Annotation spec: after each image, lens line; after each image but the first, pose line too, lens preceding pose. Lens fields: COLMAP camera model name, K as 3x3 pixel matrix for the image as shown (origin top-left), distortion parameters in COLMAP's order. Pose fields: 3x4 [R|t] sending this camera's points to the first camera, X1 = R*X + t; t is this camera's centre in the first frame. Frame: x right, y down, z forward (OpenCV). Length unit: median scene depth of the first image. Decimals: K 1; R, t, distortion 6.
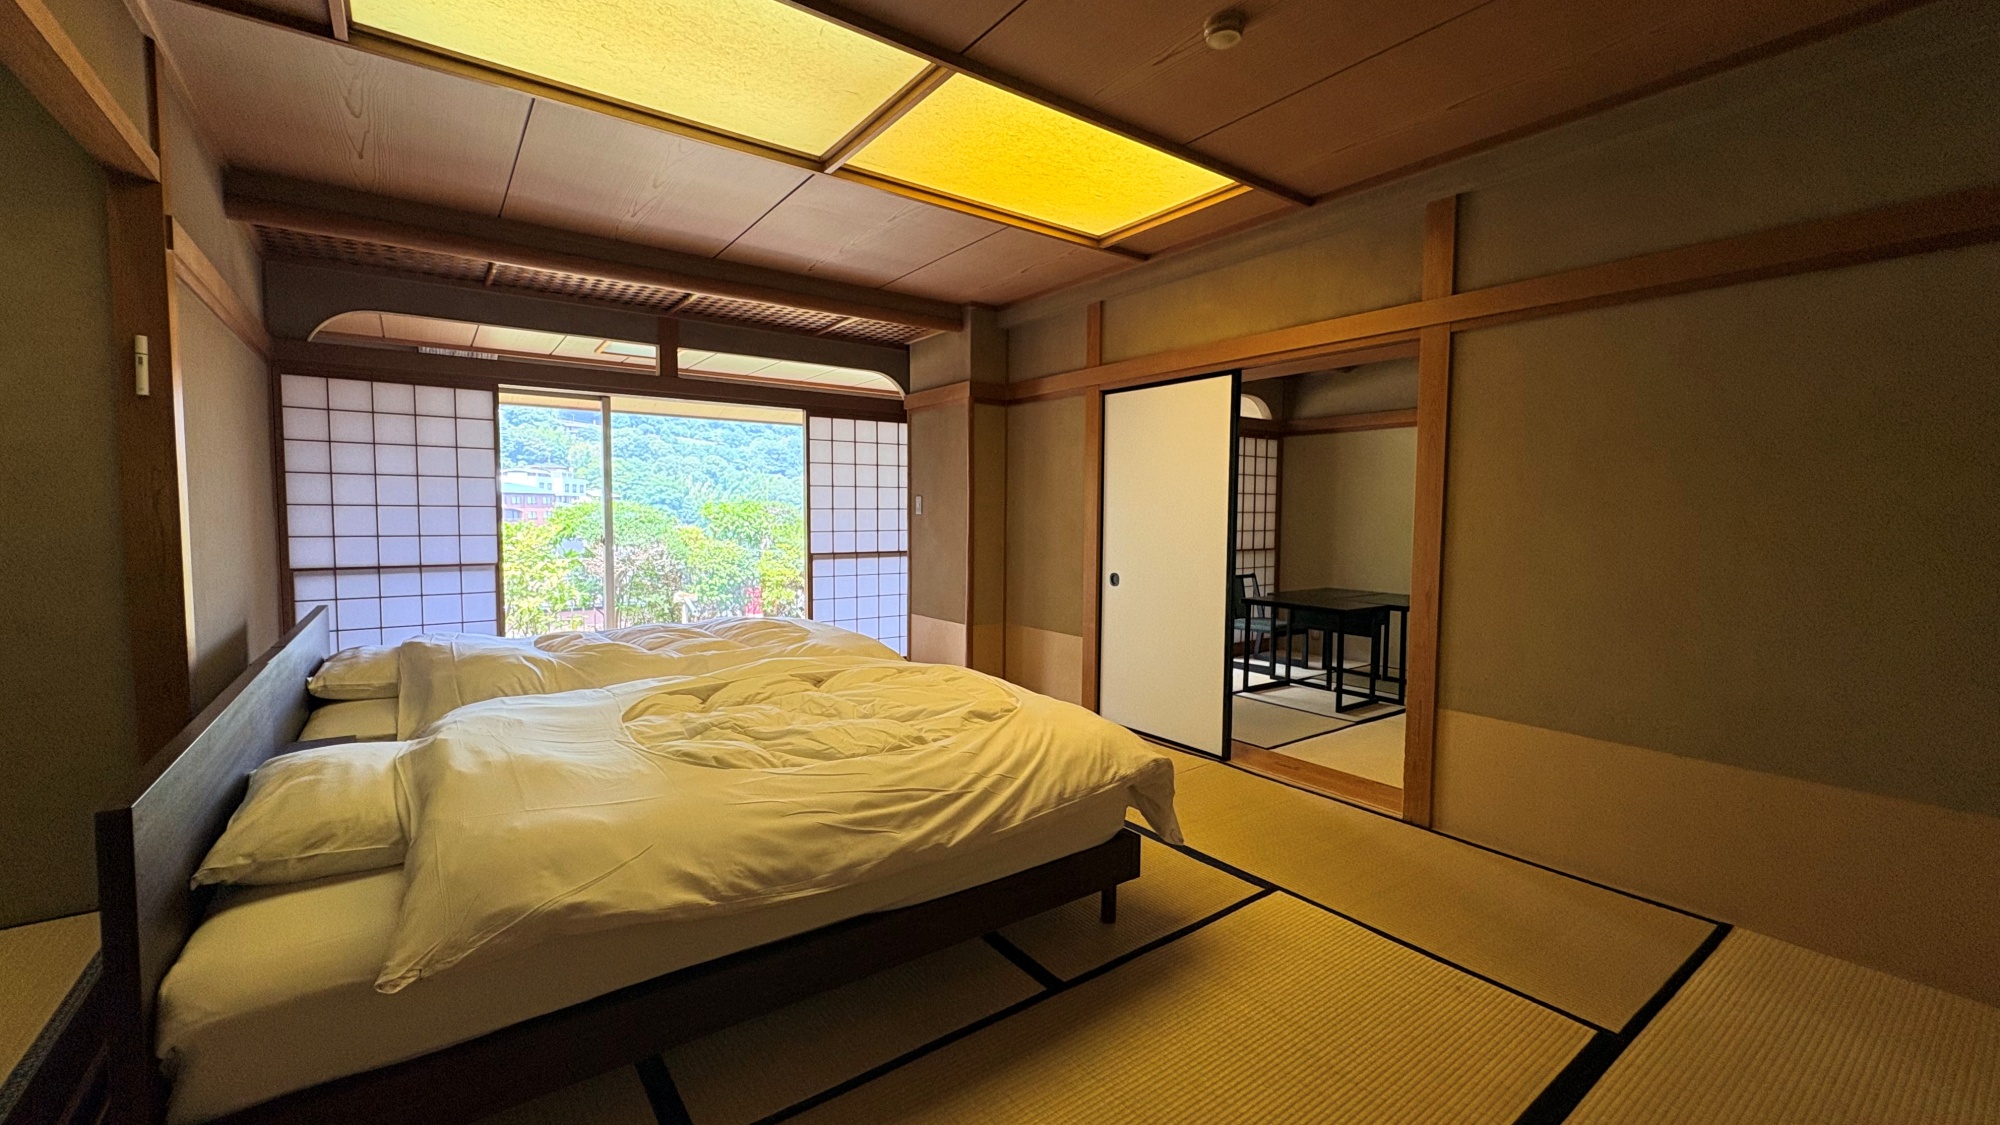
lens RADIAL K [[796.0, 0, 996.7], [0, 796.0, 561.0], [0, 0, 1]] dist [-0.001887, -0.000020]
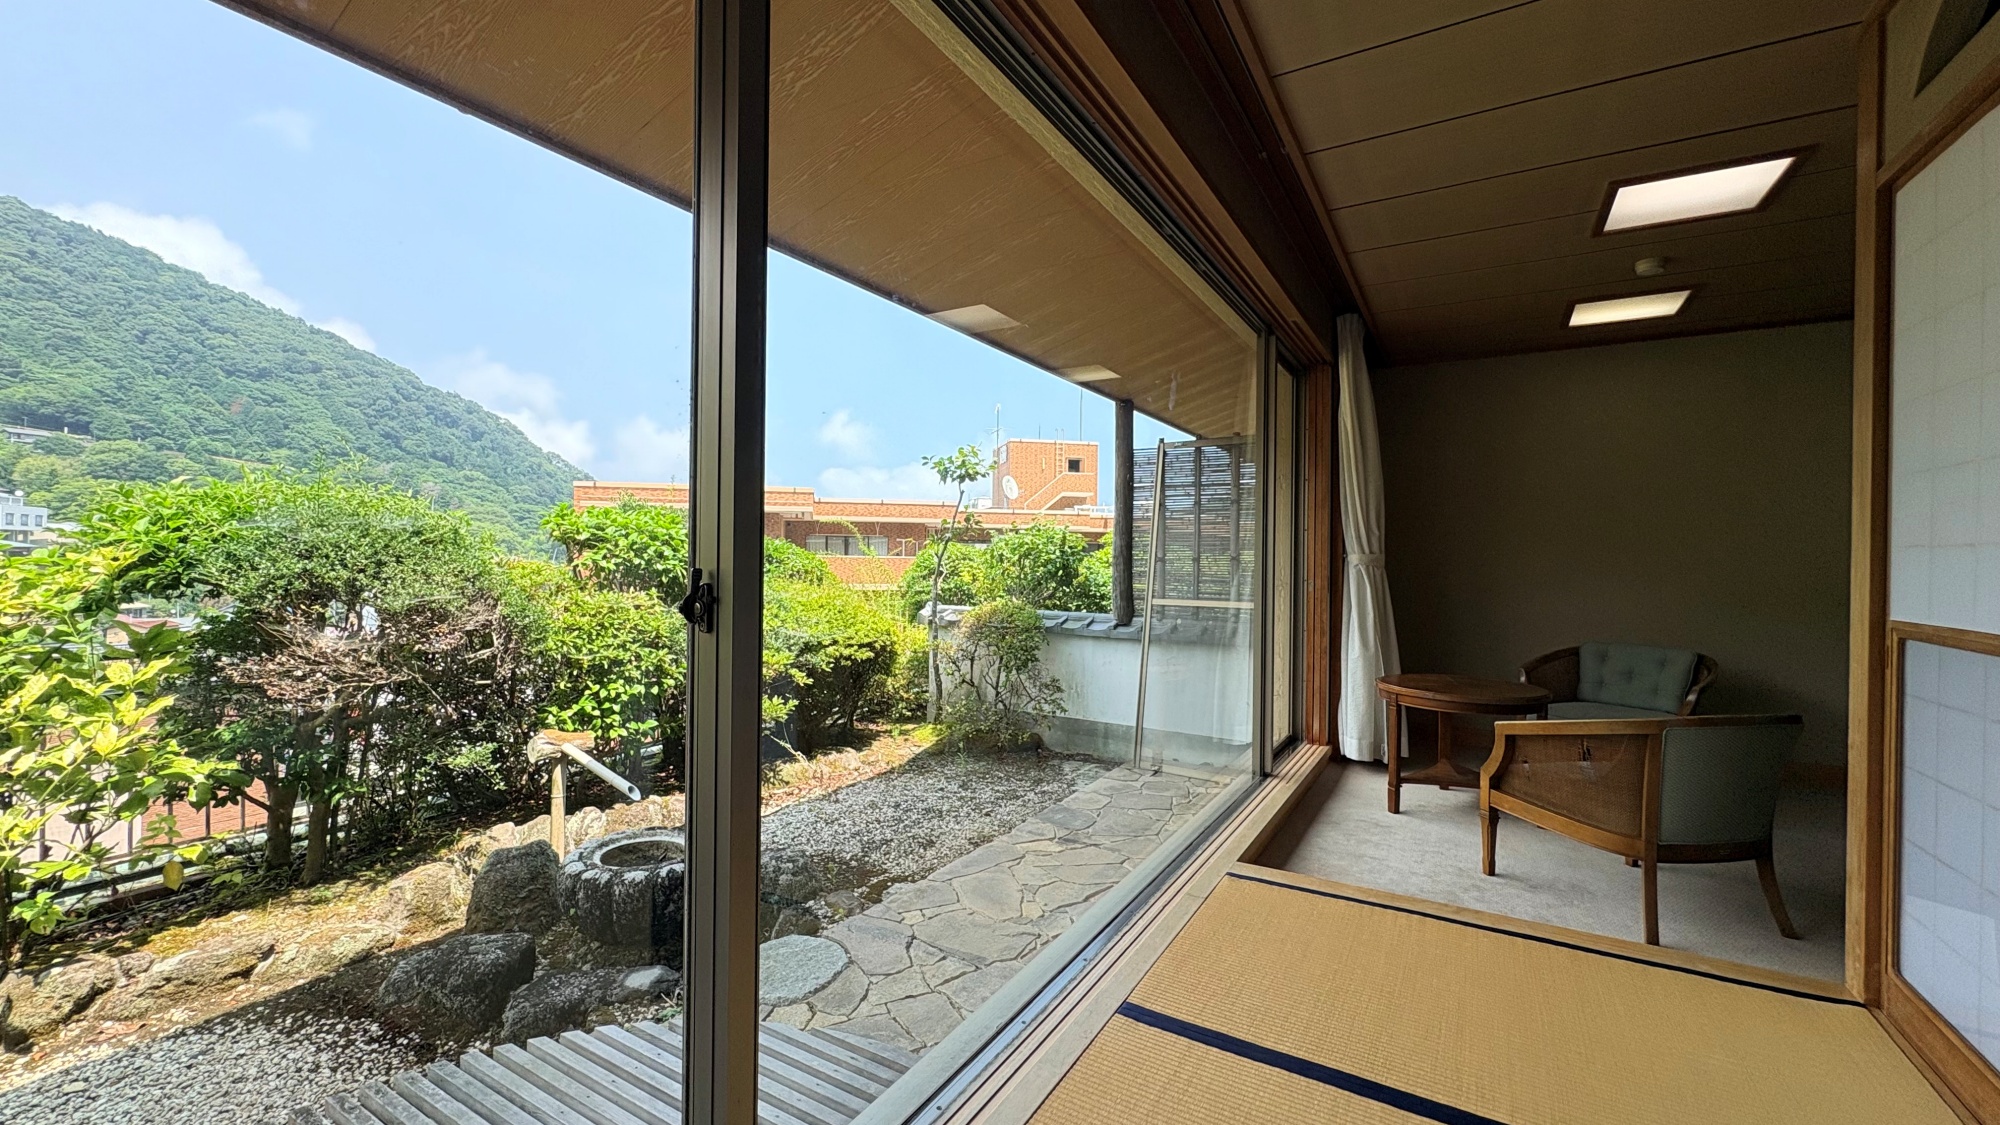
lens RADIAL K [[796.0, 0, 1004.9], [0, 796.0, 561.9], [0, 0, 1]] dist [-0.001887, -0.000020]
pose [[0.919468, 0.000718, 0.393164, -0.348077], [0.020540, 0.998545, -0.049861, -0.017074], [-0.392628, 0.053921, 0.918115, 0.570720]]
